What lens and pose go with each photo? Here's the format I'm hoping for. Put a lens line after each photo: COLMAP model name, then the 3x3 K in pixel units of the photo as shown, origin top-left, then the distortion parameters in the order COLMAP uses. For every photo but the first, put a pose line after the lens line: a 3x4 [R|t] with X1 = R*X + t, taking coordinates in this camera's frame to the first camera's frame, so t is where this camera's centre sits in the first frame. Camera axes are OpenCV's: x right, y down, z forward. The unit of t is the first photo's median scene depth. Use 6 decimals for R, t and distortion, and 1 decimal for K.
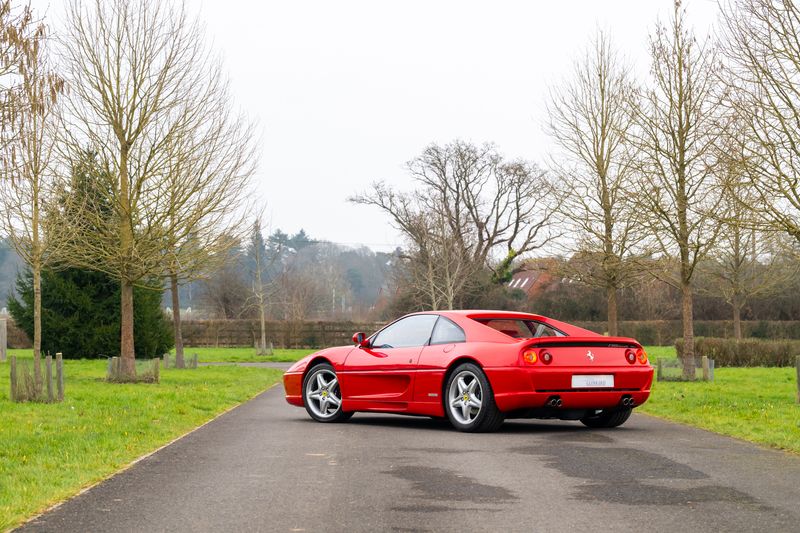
lens RADIAL K [[2193.1, 0, 396.7], [0, 2193.1, 266.3], [0, 0, 1]] dist [0.084732, 0.396185]
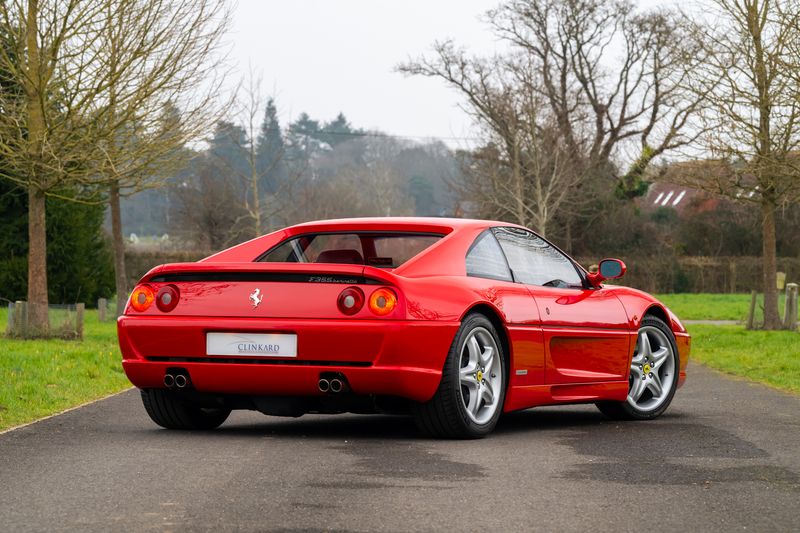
lens RADIAL K [[3488.5, 0, 398.7], [0, 3488.5, 275.0], [0, 0, 1]] dist [0.001832, 2.079841]
pose [[0.999423, 0.006142, -0.033418, 0.019101], [-0.005159, 0.999553, 0.029443, 0.000522], [0.033584, -0.029253, 0.999008, -0.056784]]
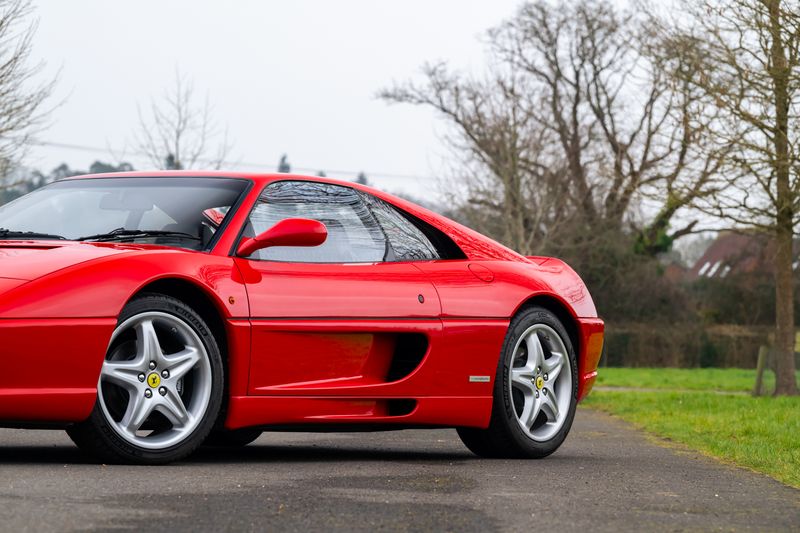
lens RADIAL K [[3488.5, 0, 398.7], [0, 3488.5, 275.0], [0, 0, 1]] dist [0.001832, 2.079841]
pose [[0.997781, 0.028251, -0.060292, 0.052487], [-0.028187, 0.999601, 0.001905, 0.018414], [0.060321, -0.000201, 0.998179, 0.179705]]
